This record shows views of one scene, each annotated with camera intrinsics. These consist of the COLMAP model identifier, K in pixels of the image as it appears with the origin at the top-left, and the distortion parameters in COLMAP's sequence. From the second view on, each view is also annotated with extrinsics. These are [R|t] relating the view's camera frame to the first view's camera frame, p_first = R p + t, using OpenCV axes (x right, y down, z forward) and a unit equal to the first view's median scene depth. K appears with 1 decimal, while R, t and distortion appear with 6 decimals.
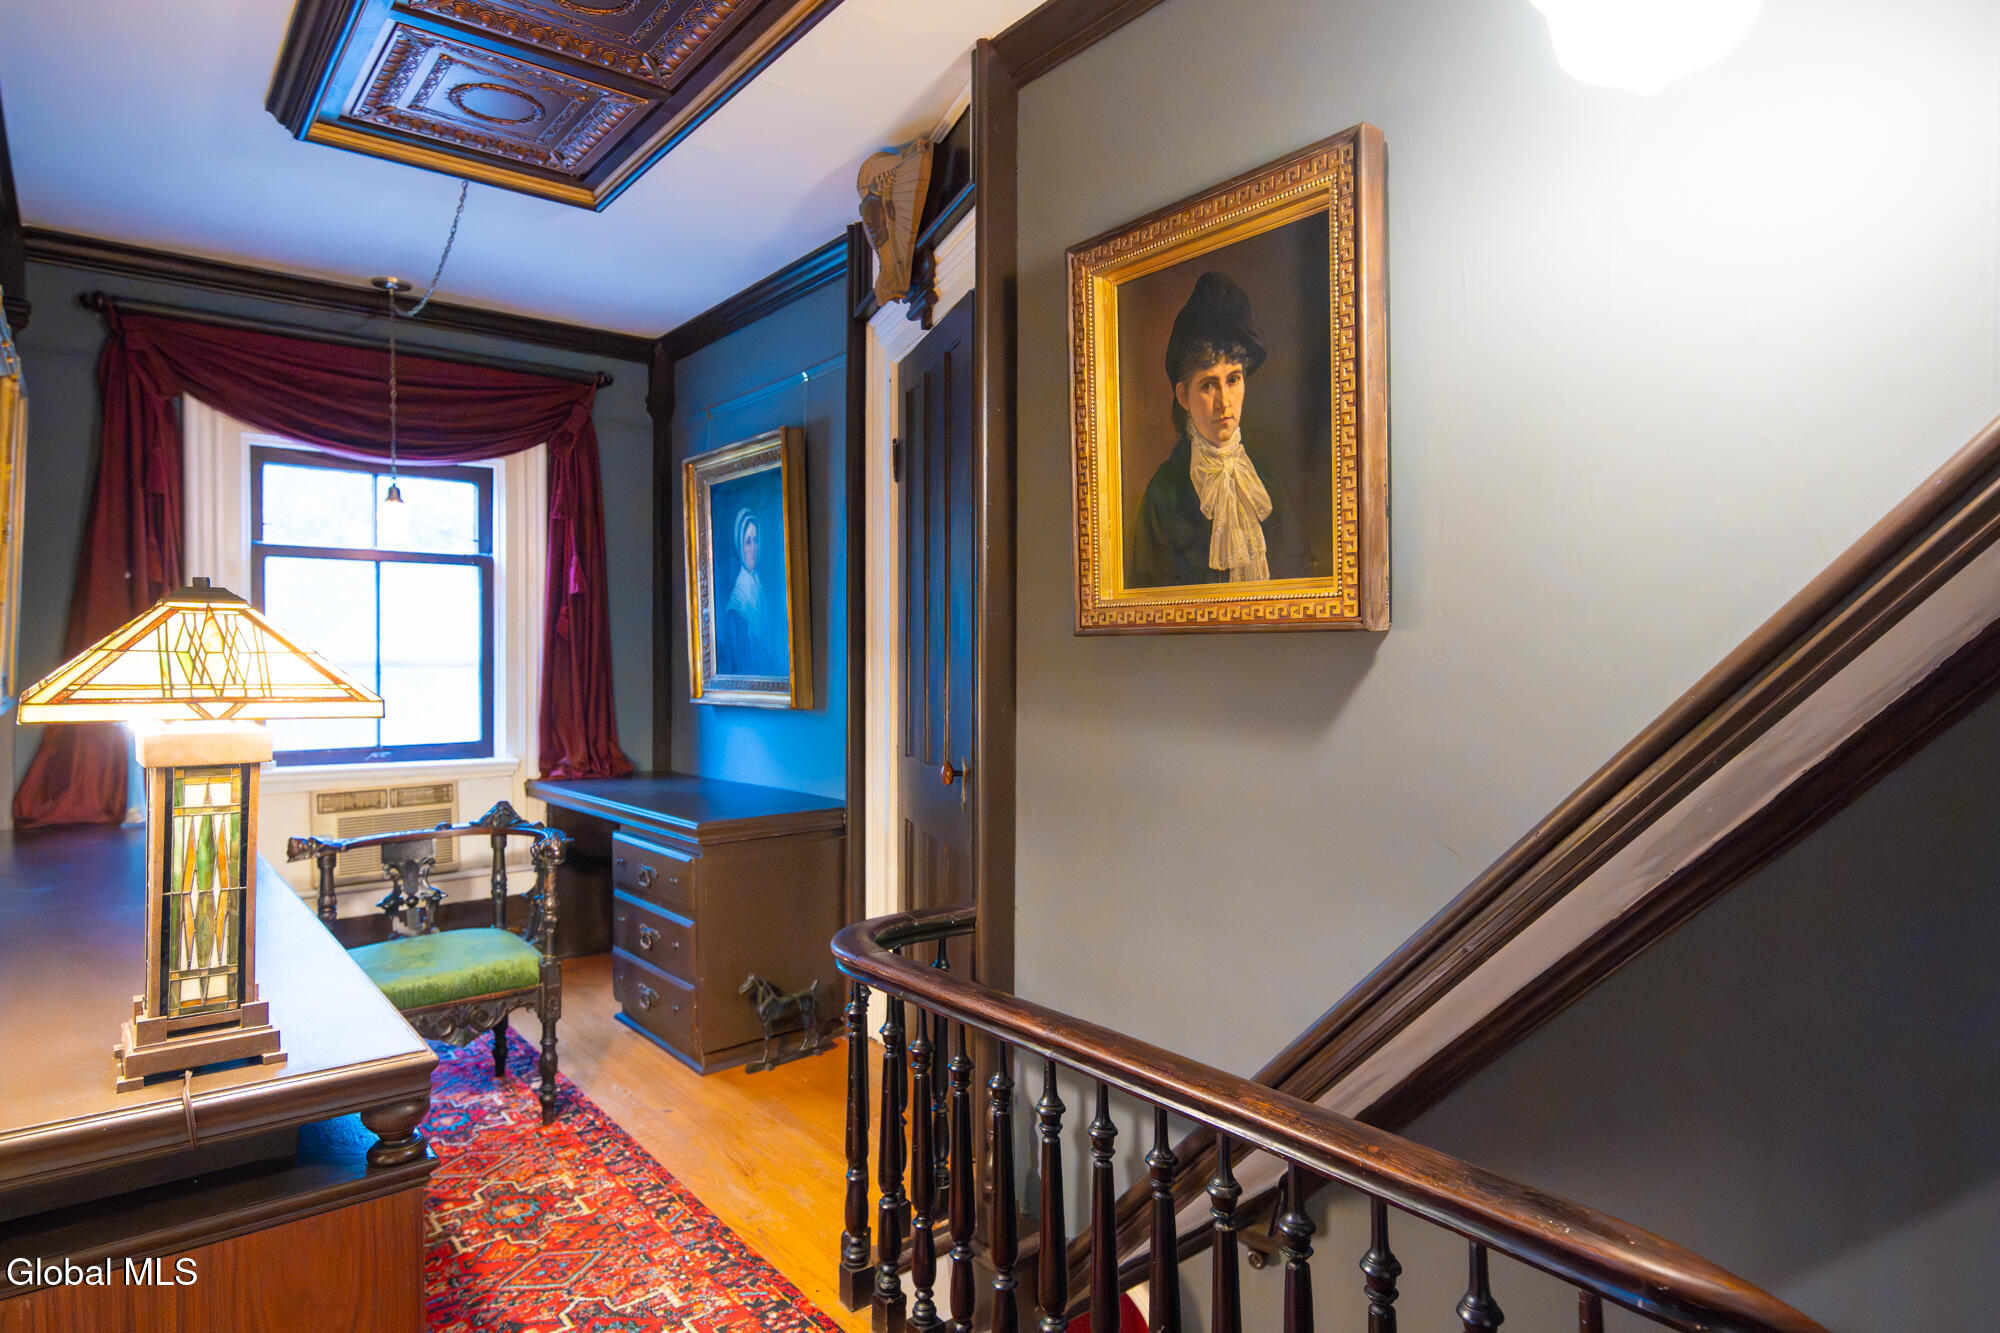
lens RADIAL K [[1146.4, 0, 997.9], [0, 1146.4, 674.1], [0, 0, 1]] dist [0.025936, -0.020633]
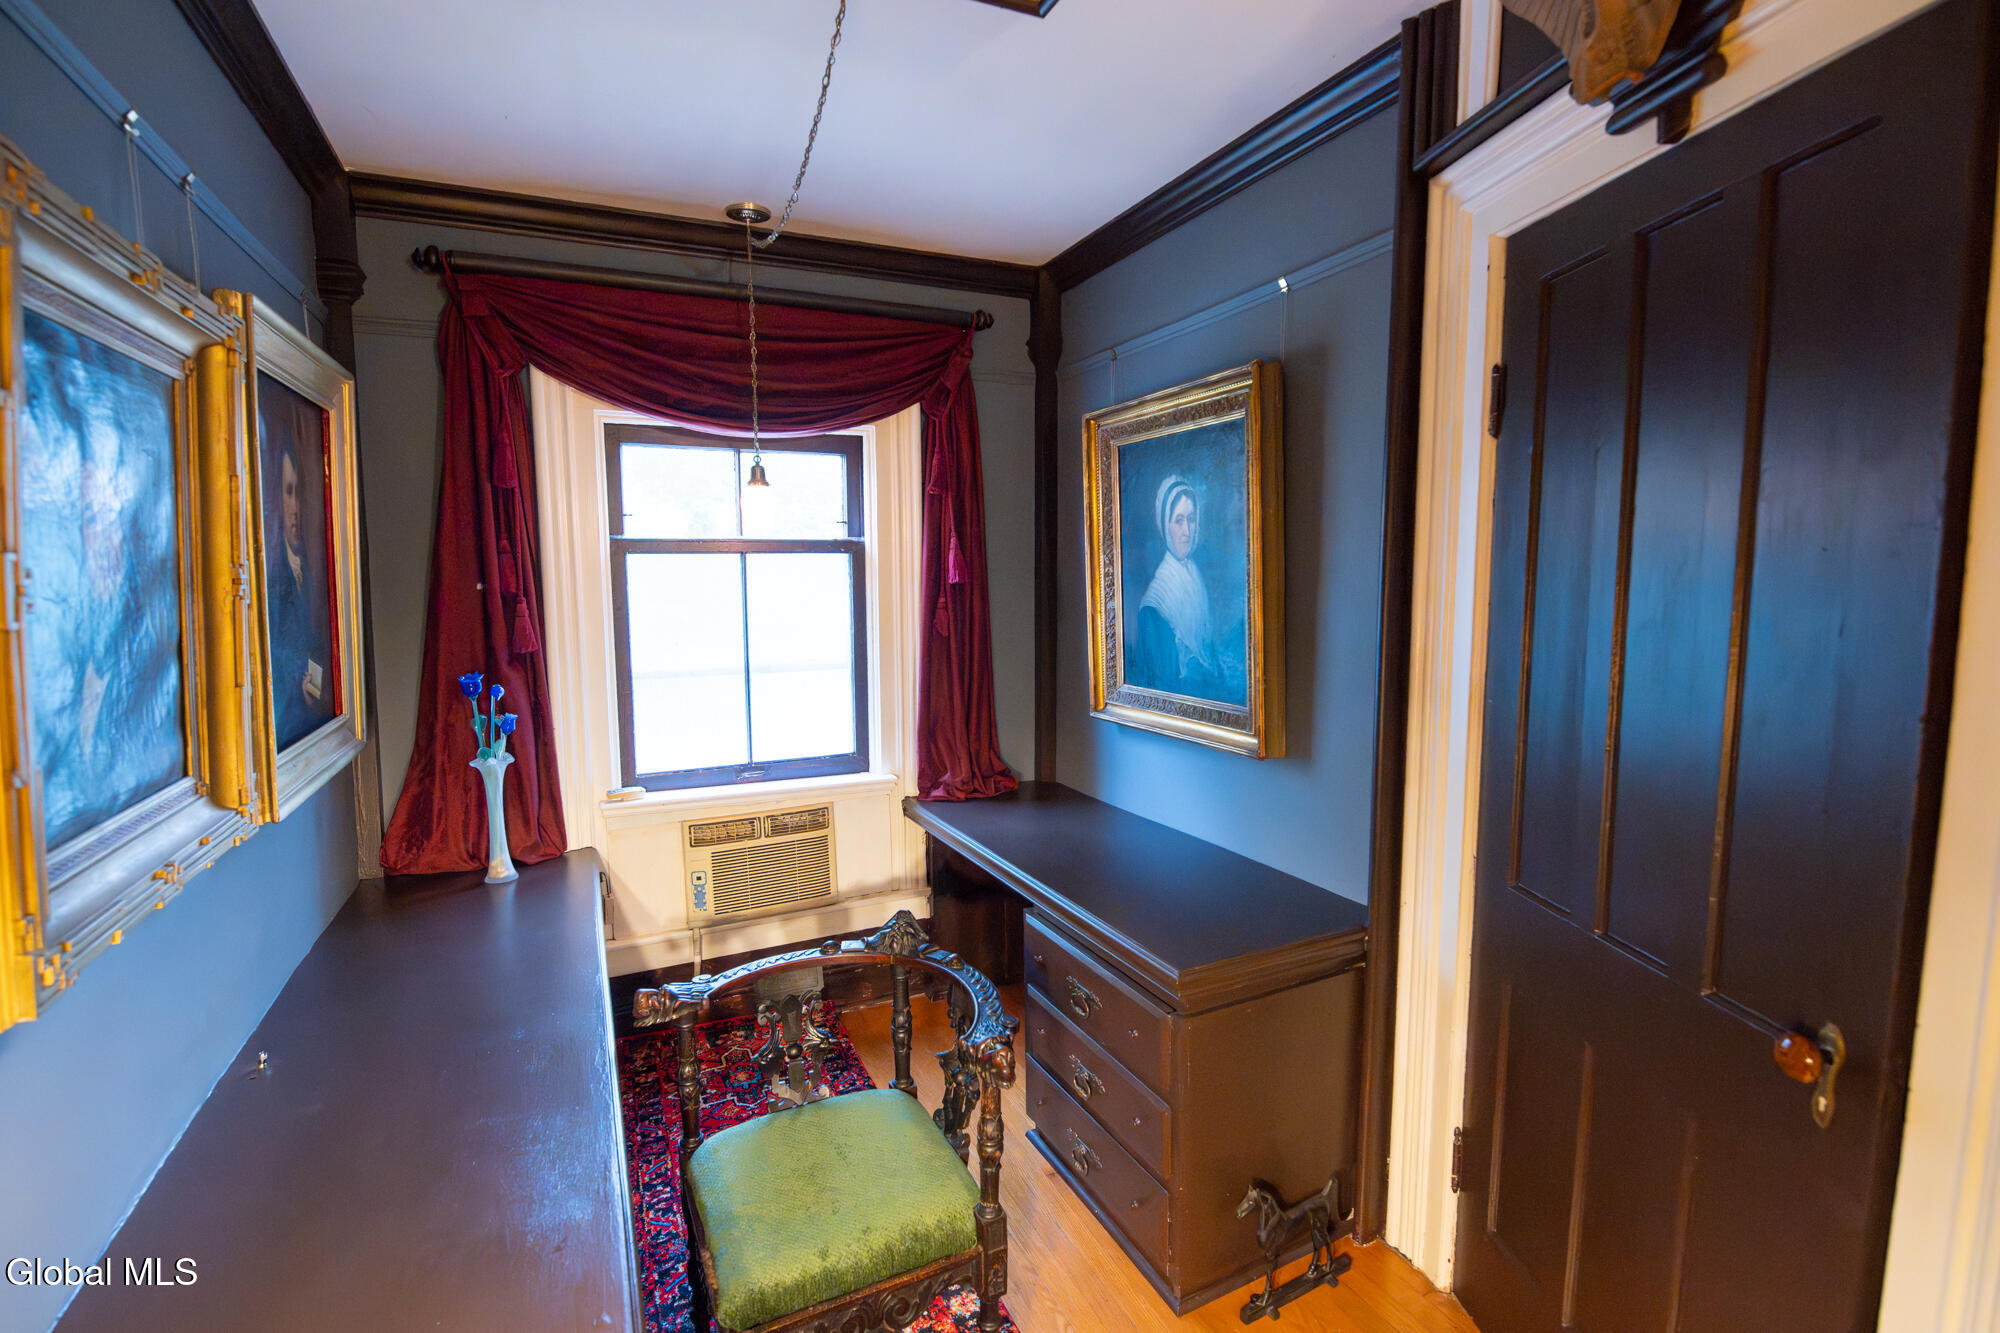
lens RADIAL K [[892.0, 0, 979.9], [0, 892.0, 666.4], [0, 0, 1]] dist [-0.002337, -0.000407]
pose [[0.969362, 0.020414, -0.244788, -0.200058], [0.004886, 0.994741, 0.102304, -0.080801], [0.245589, -0.100365, 0.964164, 0.390079]]
